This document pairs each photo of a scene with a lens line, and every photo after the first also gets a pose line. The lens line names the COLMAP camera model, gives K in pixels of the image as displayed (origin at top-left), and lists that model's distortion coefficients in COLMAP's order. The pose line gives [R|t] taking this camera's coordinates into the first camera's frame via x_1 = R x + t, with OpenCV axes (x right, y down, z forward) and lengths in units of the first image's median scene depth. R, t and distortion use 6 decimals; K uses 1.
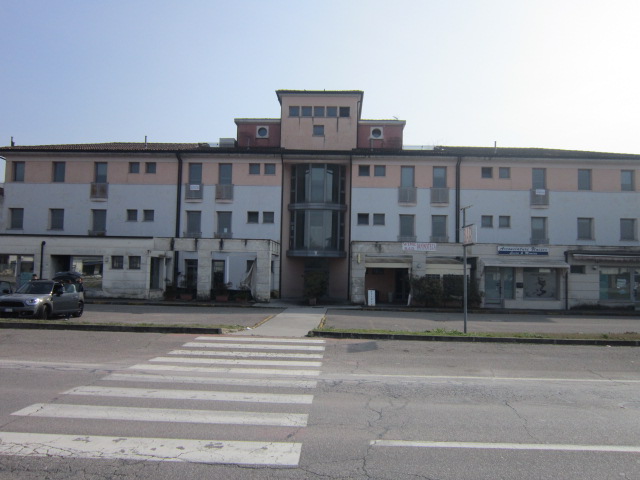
lens RADIAL K [[520.4, 0, 320.0], [0, 520.4, 240.0], [0, 0, 1]] dist [-0.031299, -0.000010]
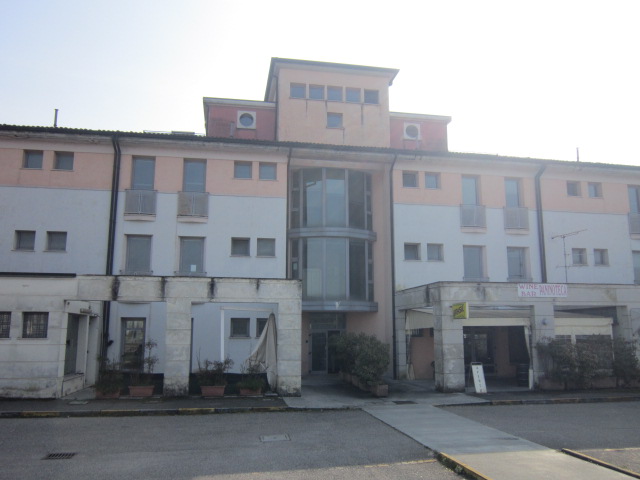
lens RADIAL K [[520.4, 0, 320.0], [0, 520.4, 240.0], [0, 0, 1]] dist [-0.031299, -0.000010]
pose [[0.976419, 0.017059, 0.215208, -0.169541], [0.006564, 0.994066, -0.108578, 0.015452], [-0.215783, 0.107431, 0.970513, 0.385433]]
